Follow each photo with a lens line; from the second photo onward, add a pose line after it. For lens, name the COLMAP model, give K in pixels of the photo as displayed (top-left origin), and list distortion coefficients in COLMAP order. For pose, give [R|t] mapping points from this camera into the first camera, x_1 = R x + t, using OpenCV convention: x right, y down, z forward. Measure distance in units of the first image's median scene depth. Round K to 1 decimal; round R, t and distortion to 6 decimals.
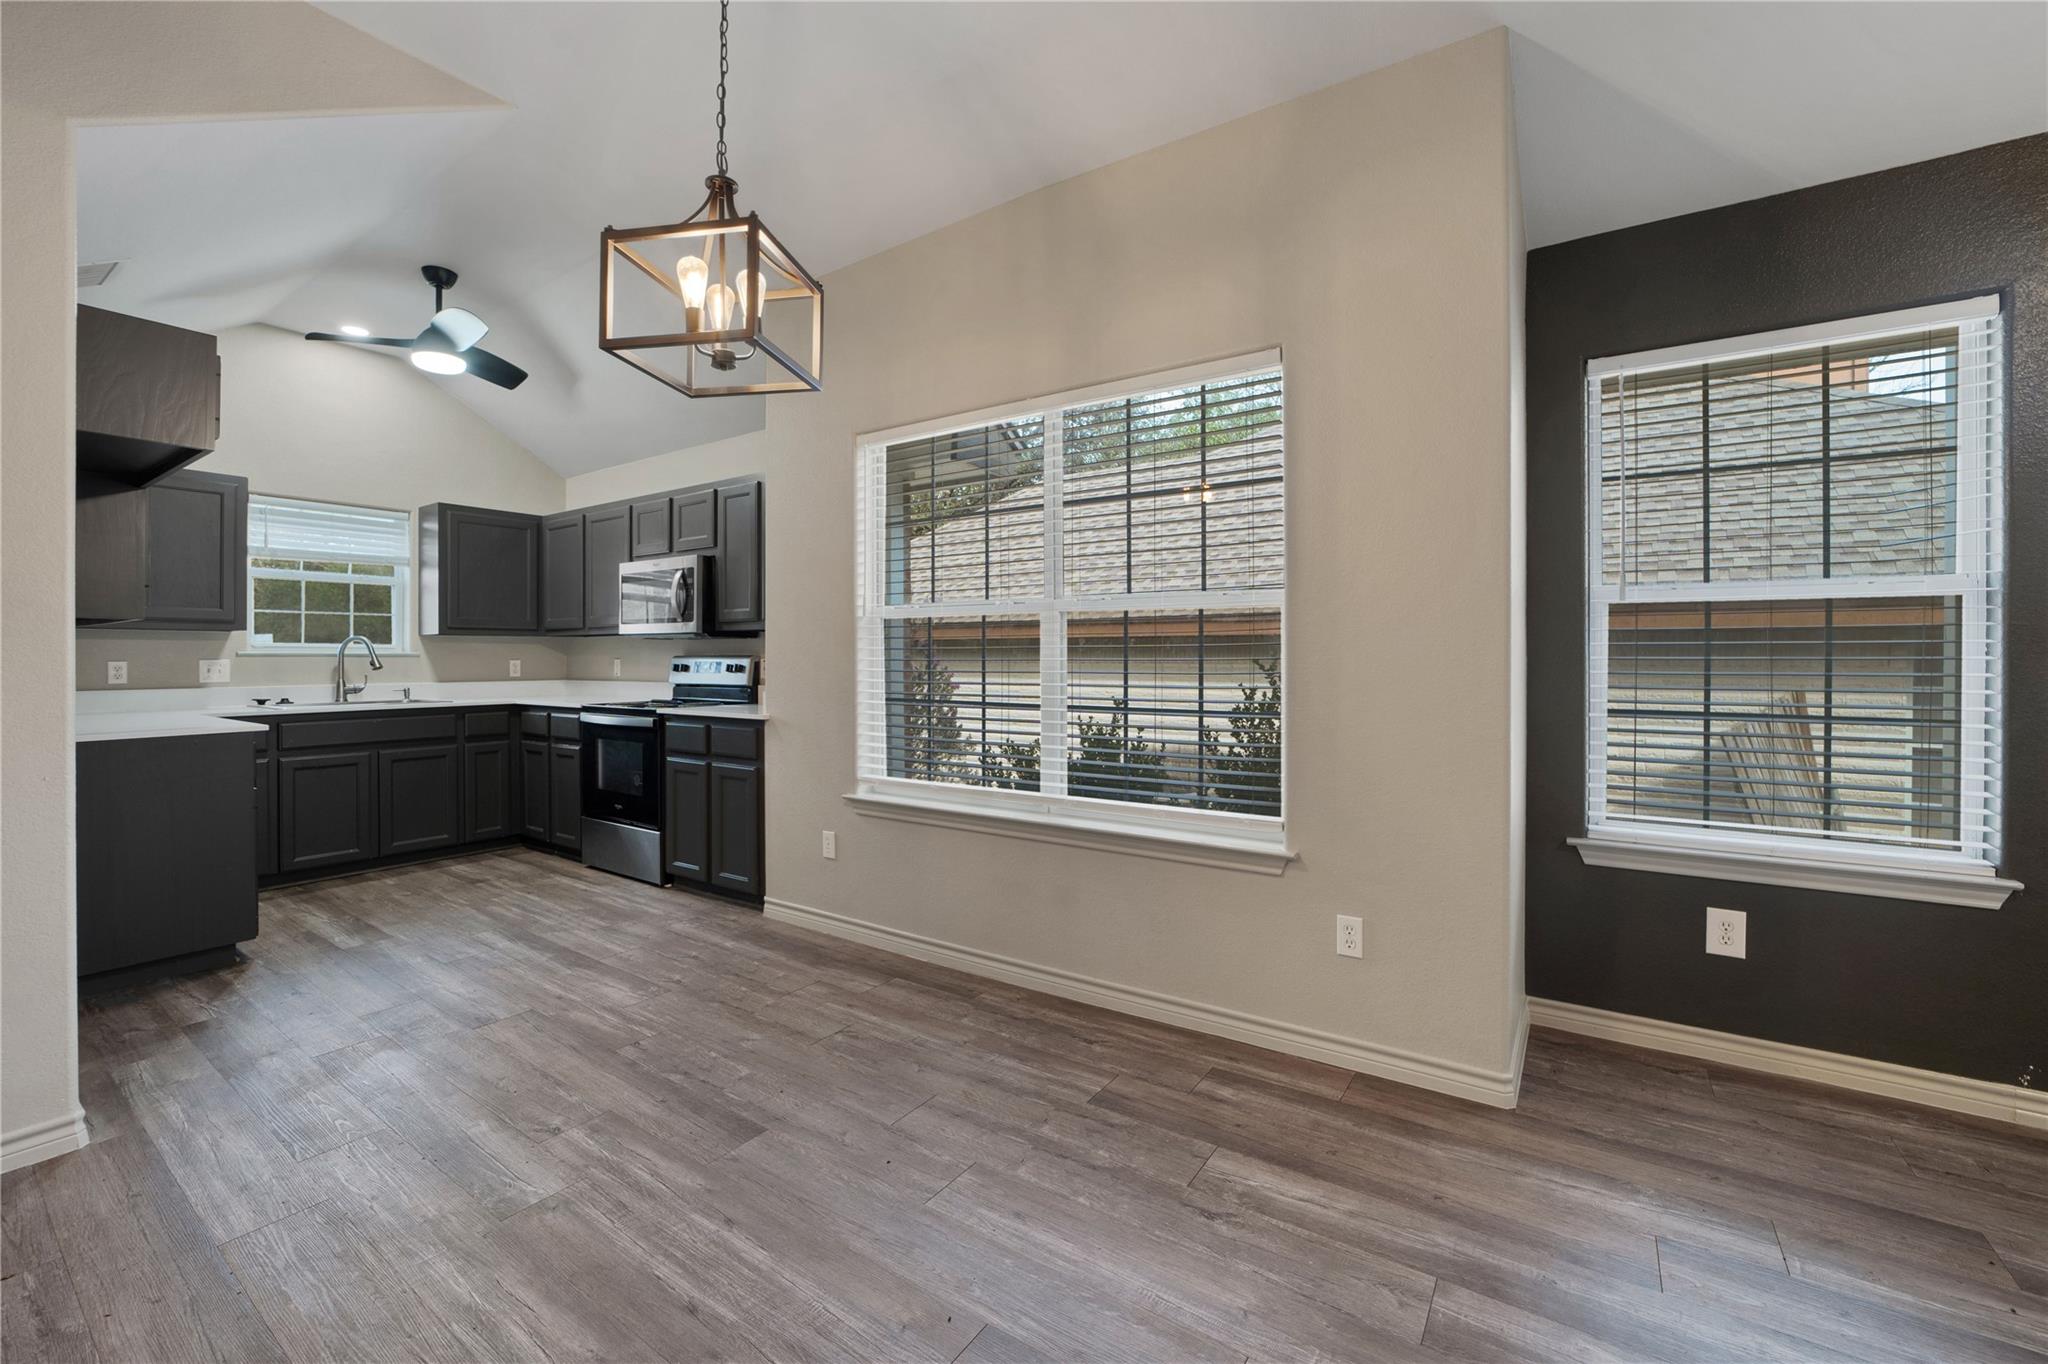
lens RADIAL K [[842.8, 0, 991.9], [0, 842.8, 658.4], [0, 0, 1]] dist [-0.022059, 0.000780]
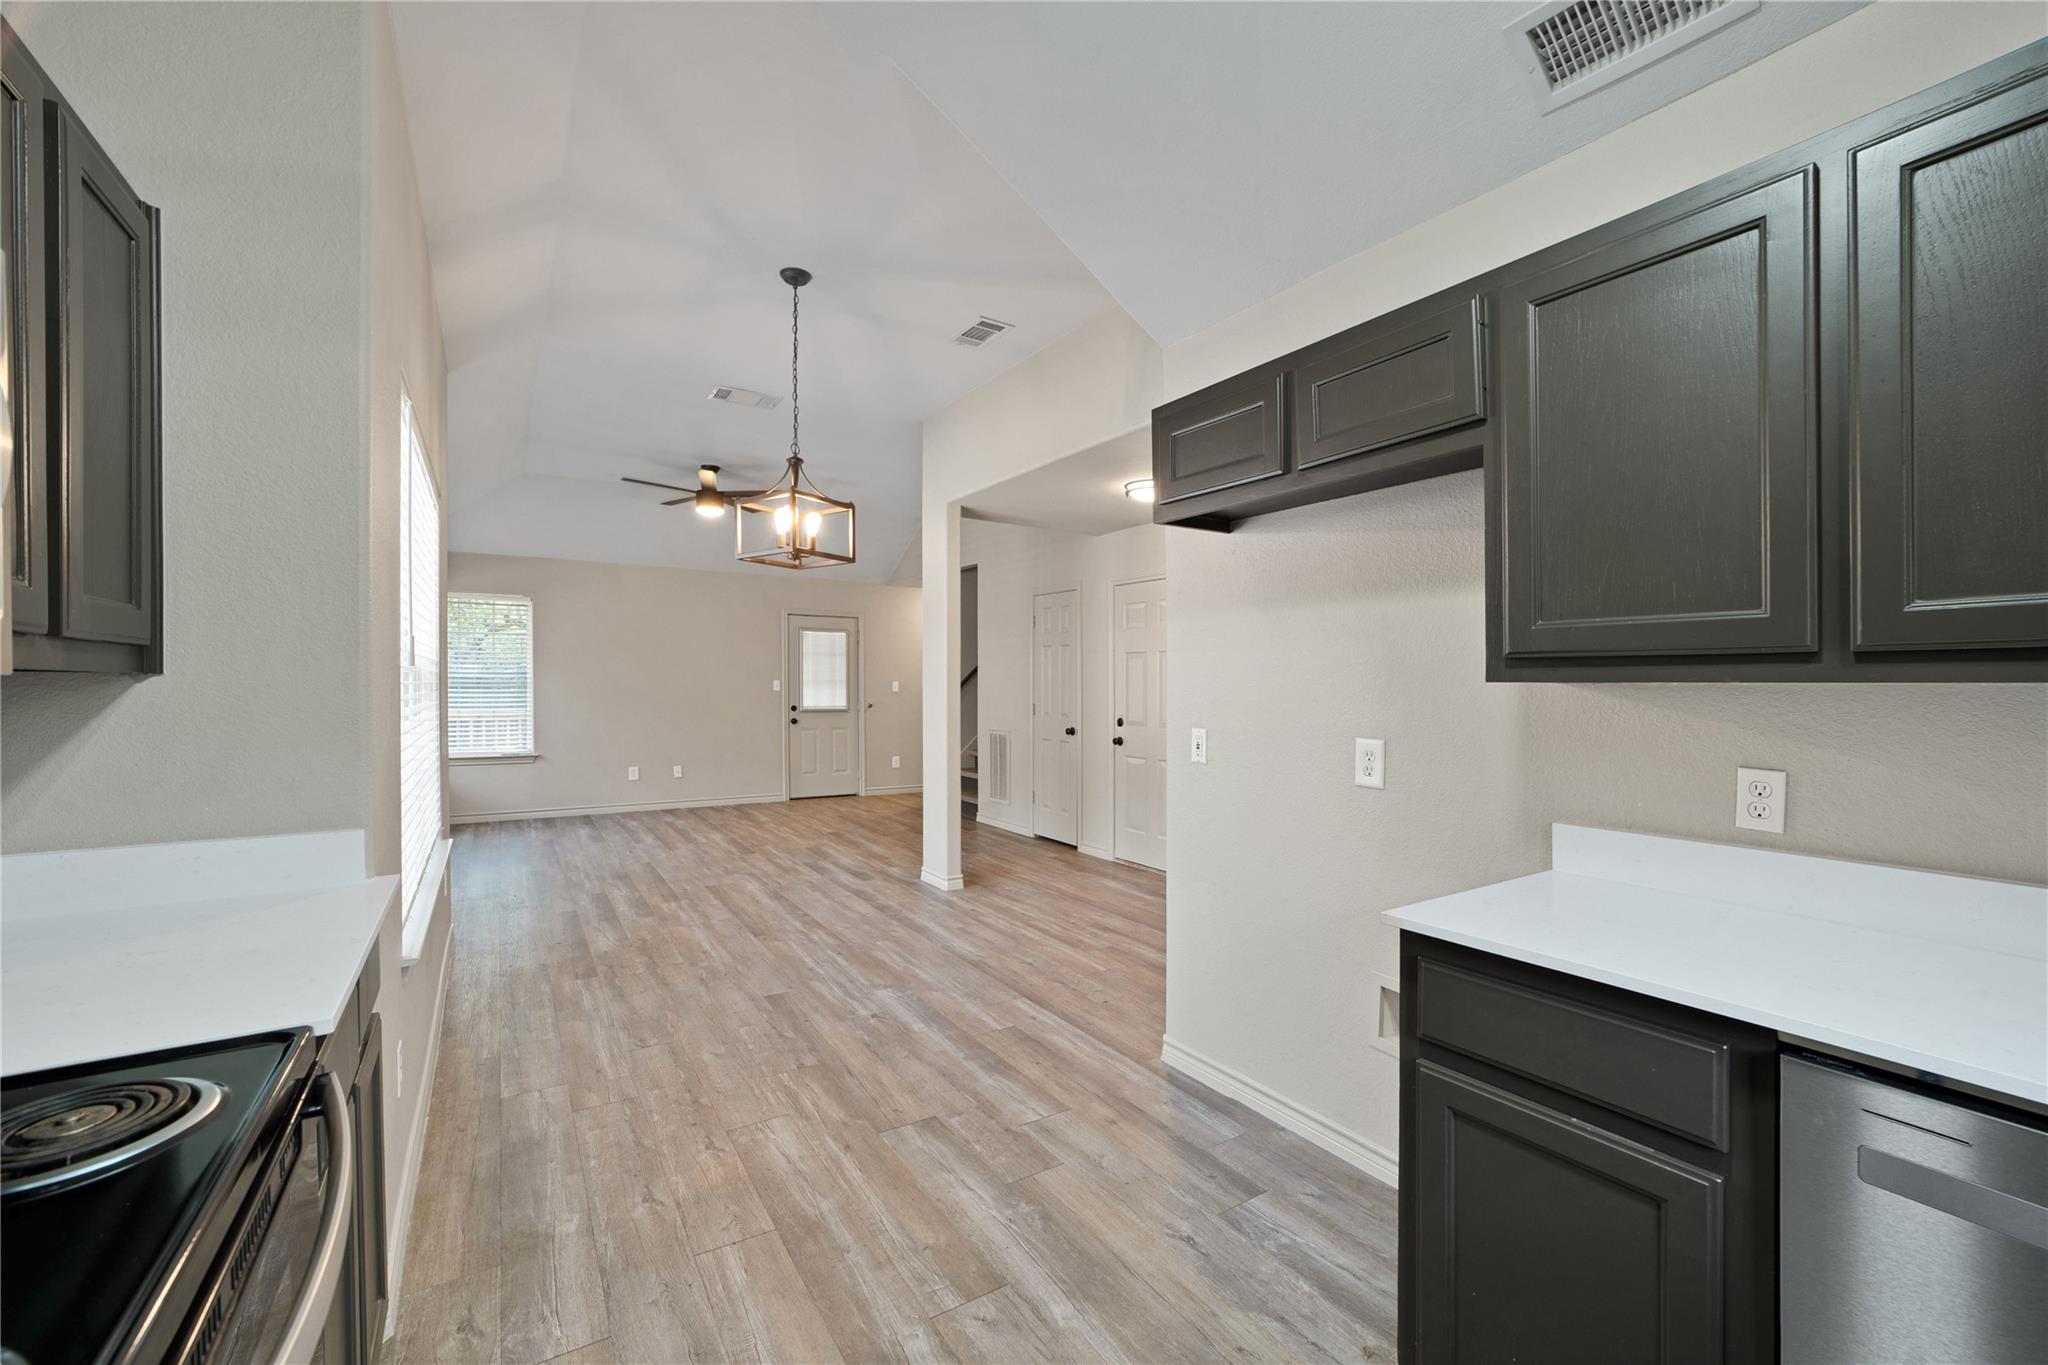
lens RADIAL K [[817.9, 0, 1024.5], [0, 817.9, 682.4], [0, 0, 1]] dist [-0.036498, 0.010213]
pose [[-0.934017, -0.002408, 0.357220, -0.917664], [-0.004750, 0.999973, -0.005680, -0.041589], [-0.357197, -0.007002, -0.934003, 1.603113]]
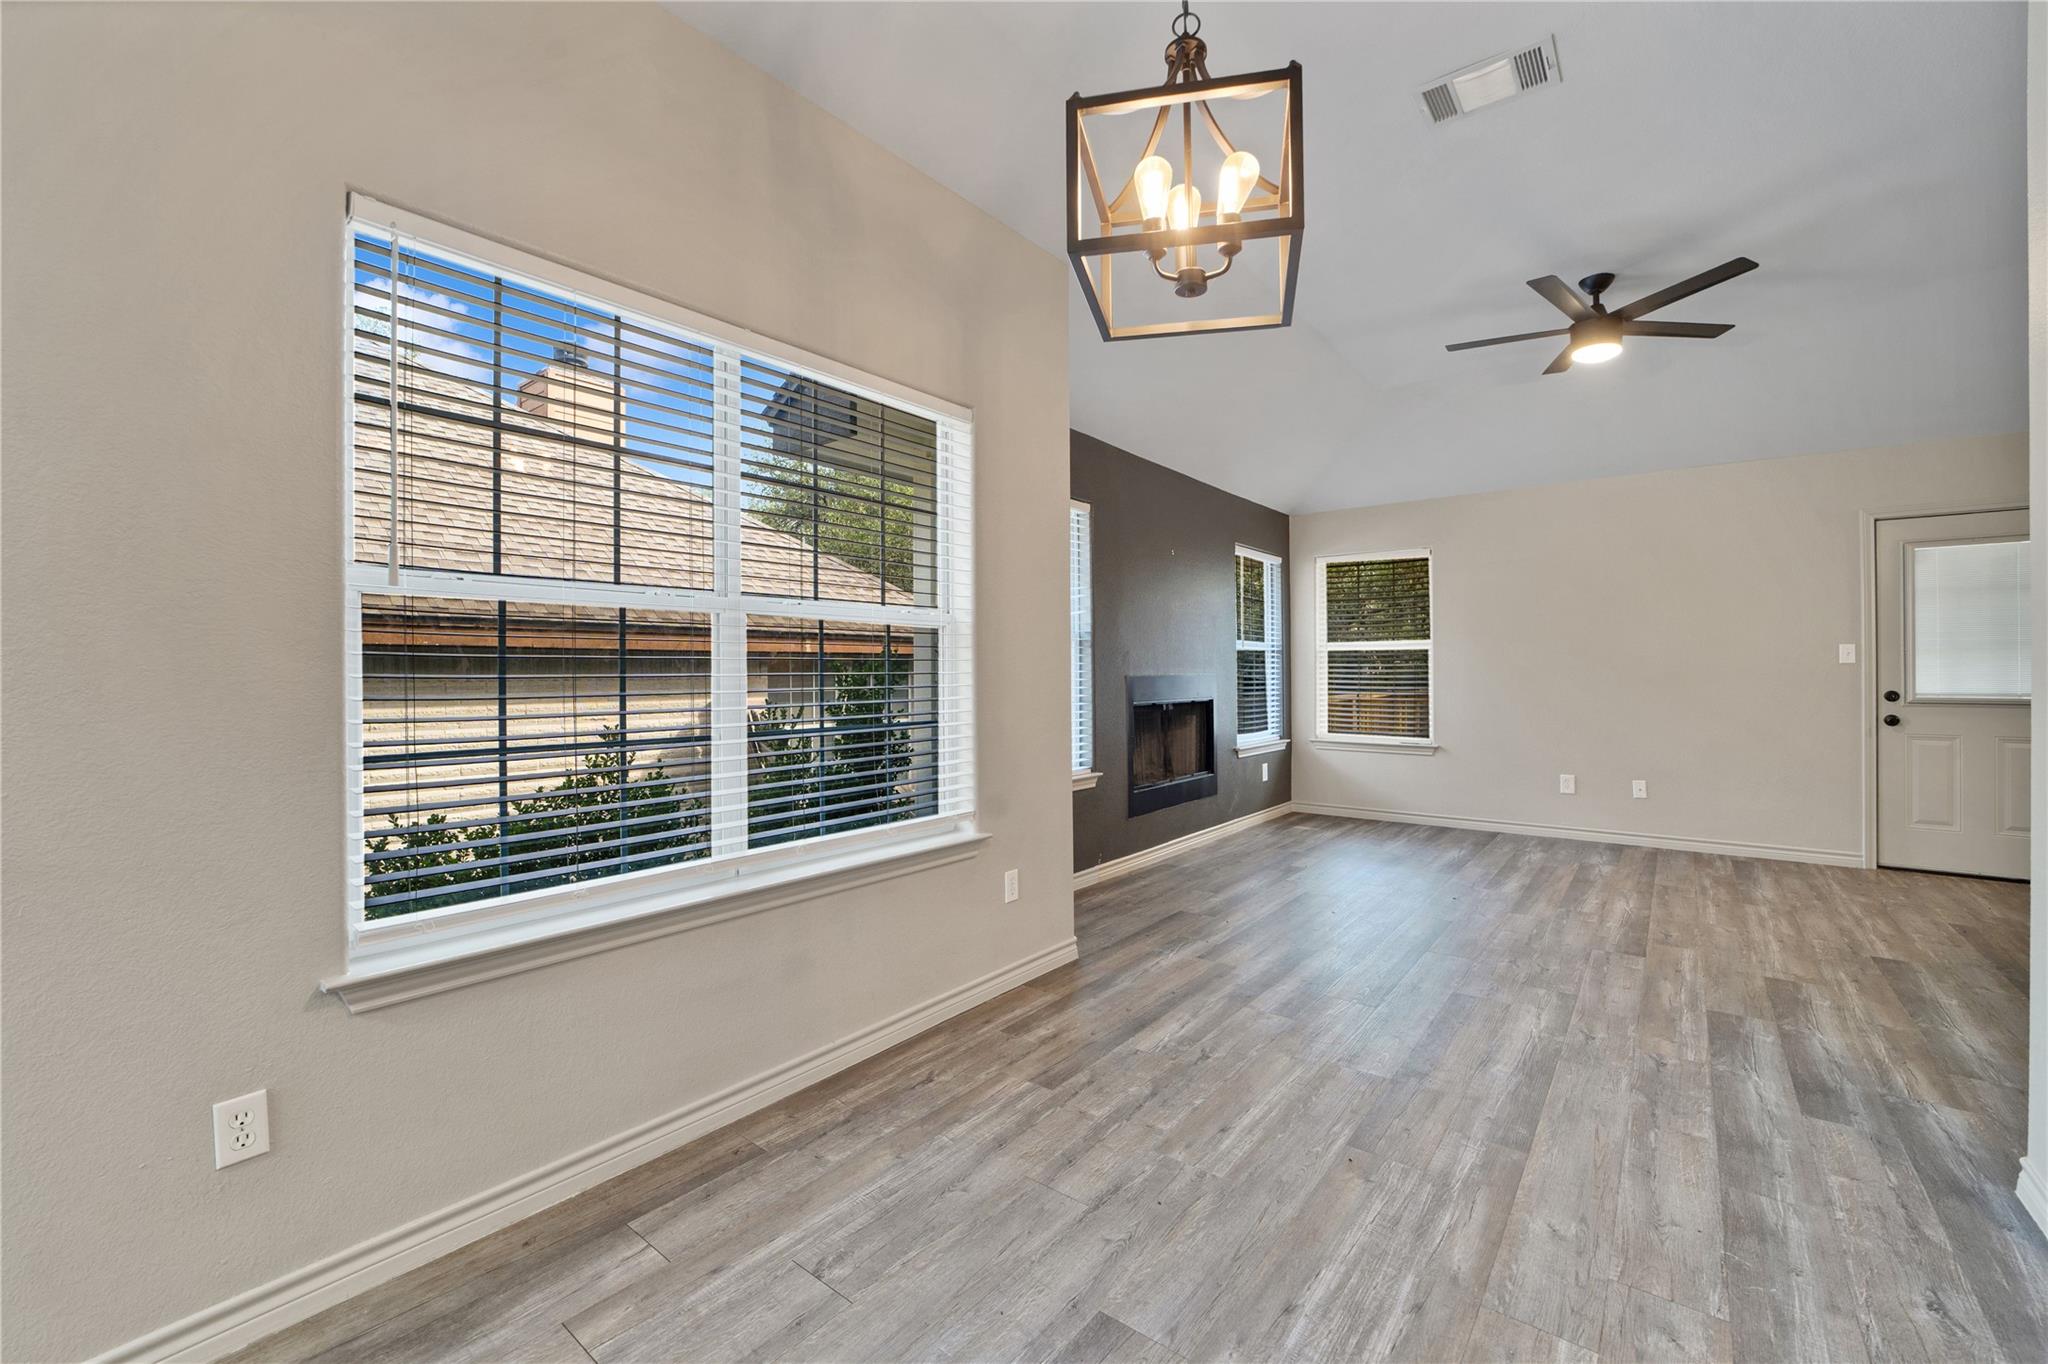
lens RADIAL K [[838.3, 0, 1049.5], [0, 838.3, 666.7], [0, 0, 1]] dist [-0.032596, 0.007835]
pose [[0.028690, 0.007148, 0.999563, -0.689952], [-0.001420, 0.999974, -0.007110, -0.003231], [-0.999587, -0.001216, 0.028699, 0.703045]]
